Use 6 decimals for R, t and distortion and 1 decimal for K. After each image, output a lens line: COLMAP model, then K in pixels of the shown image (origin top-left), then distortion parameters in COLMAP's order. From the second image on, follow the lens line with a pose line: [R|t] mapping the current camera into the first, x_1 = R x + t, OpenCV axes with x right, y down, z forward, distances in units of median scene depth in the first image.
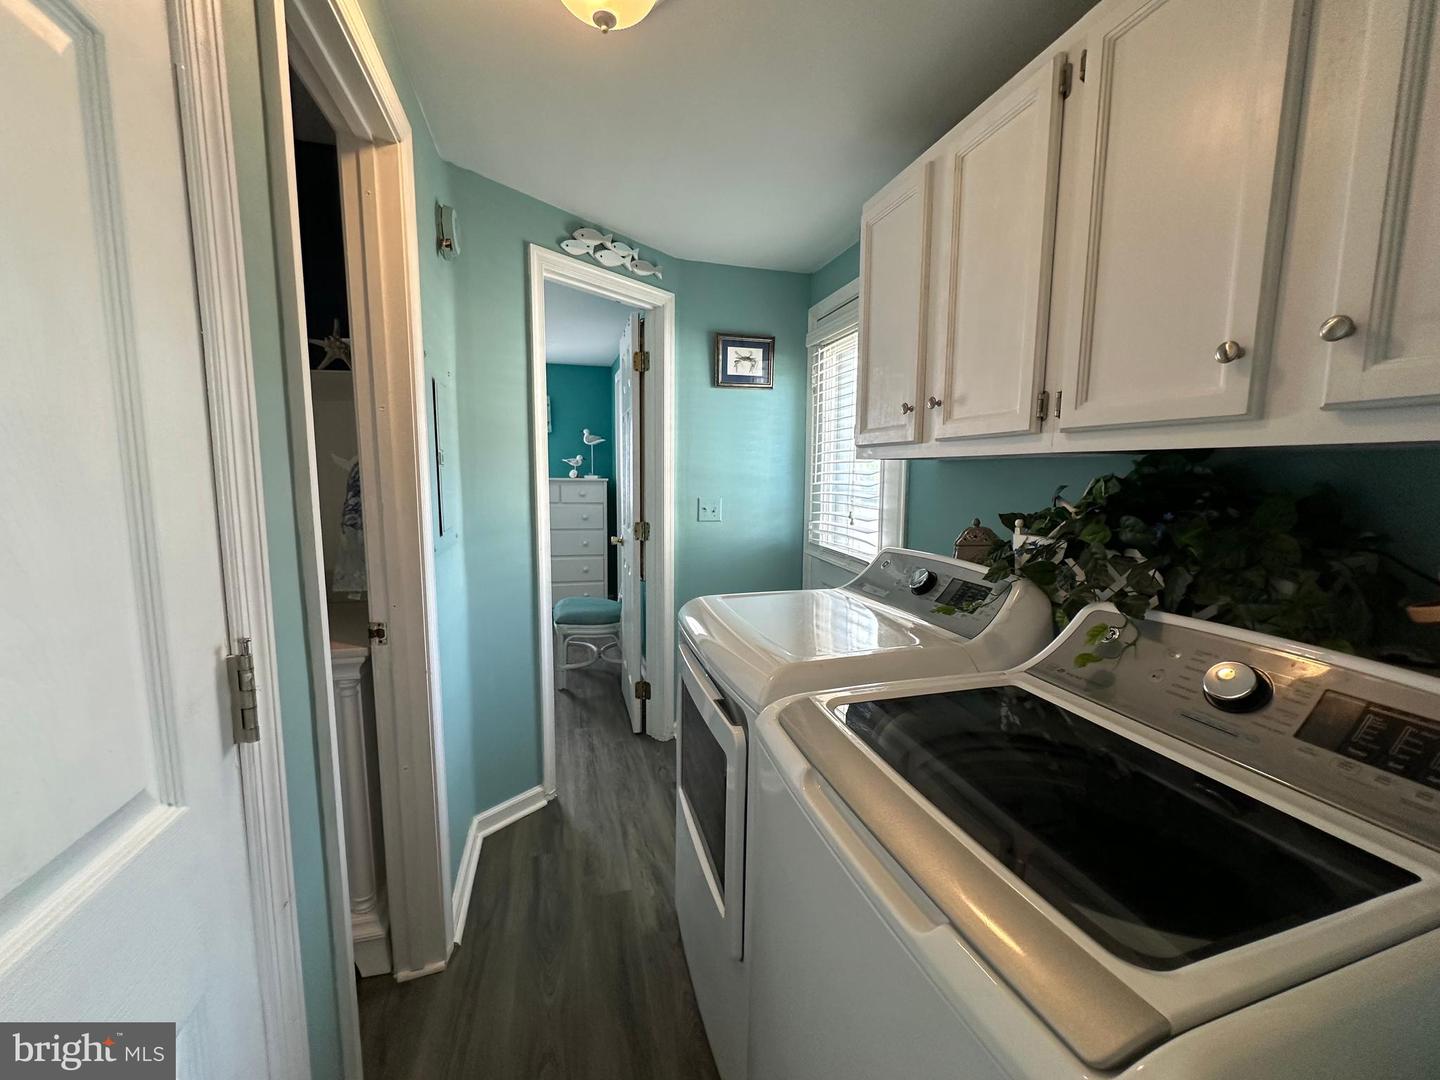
lens RADIAL K [[578.9, 0, 715.4], [0, 578.9, 537.6], [0, 0, 1]] dist [0.003404, -0.000296]
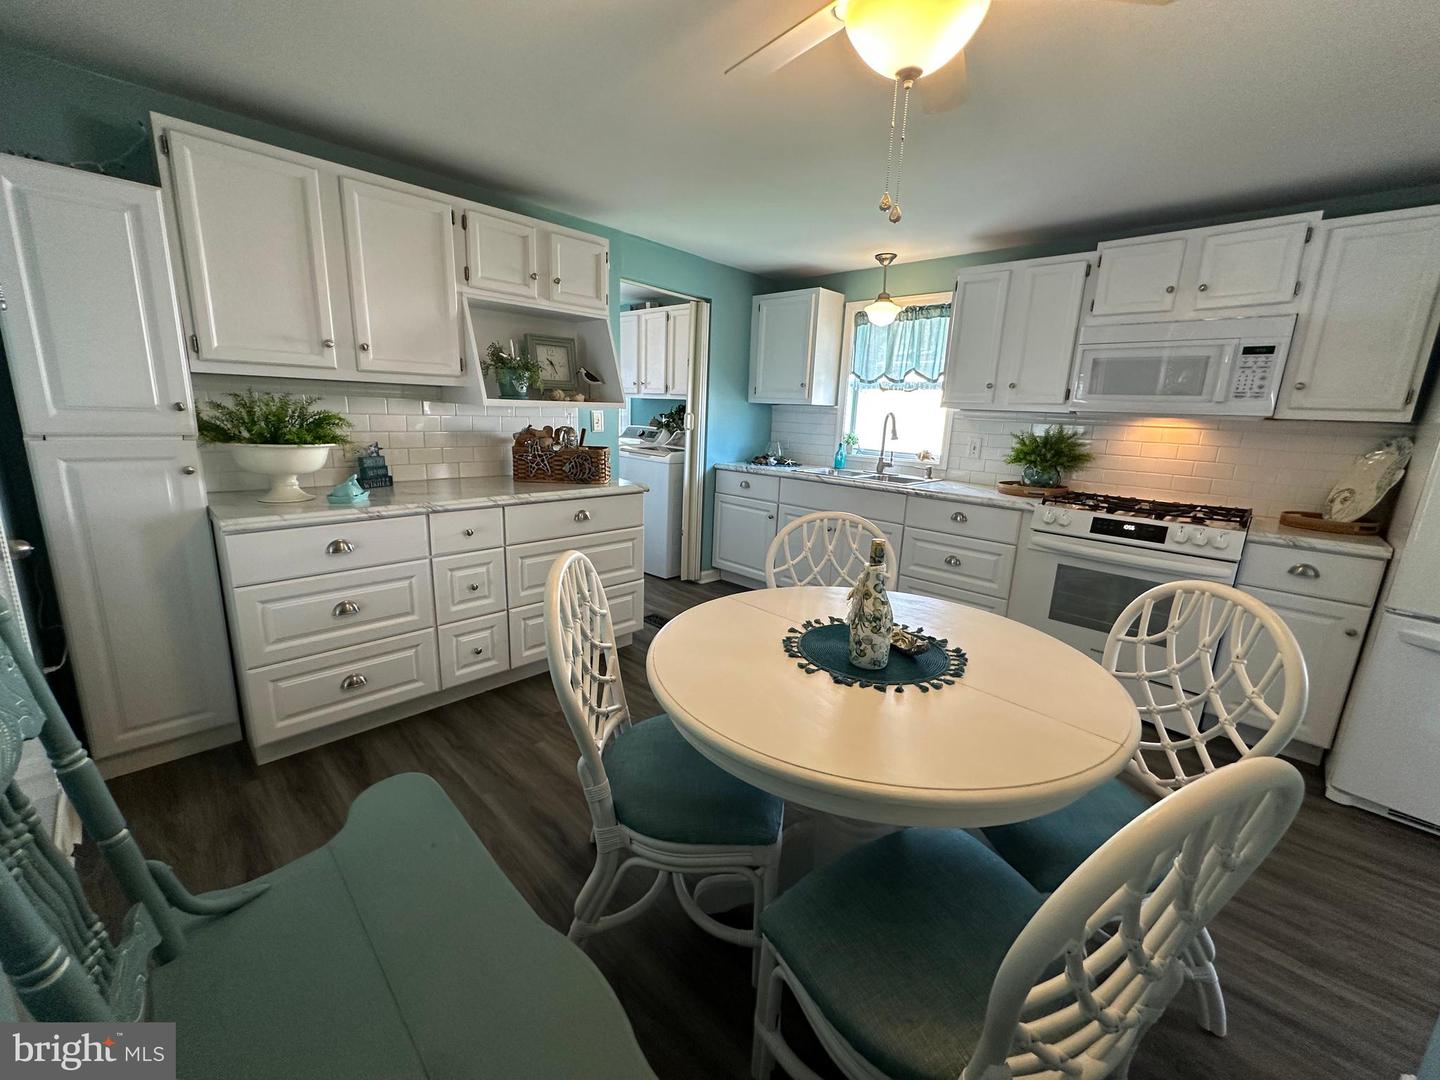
lens RADIAL K [[578.9, 0, 716.4], [0, 578.9, 536.2], [0, 0, 1]] dist [0.003404, -0.000296]
pose [[0.862087, -0.085955, 0.499417, -1.220565], [0.027370, 0.991969, 0.123482, 0.310396], [-0.506020, -0.092783, 0.857517, -2.668593]]
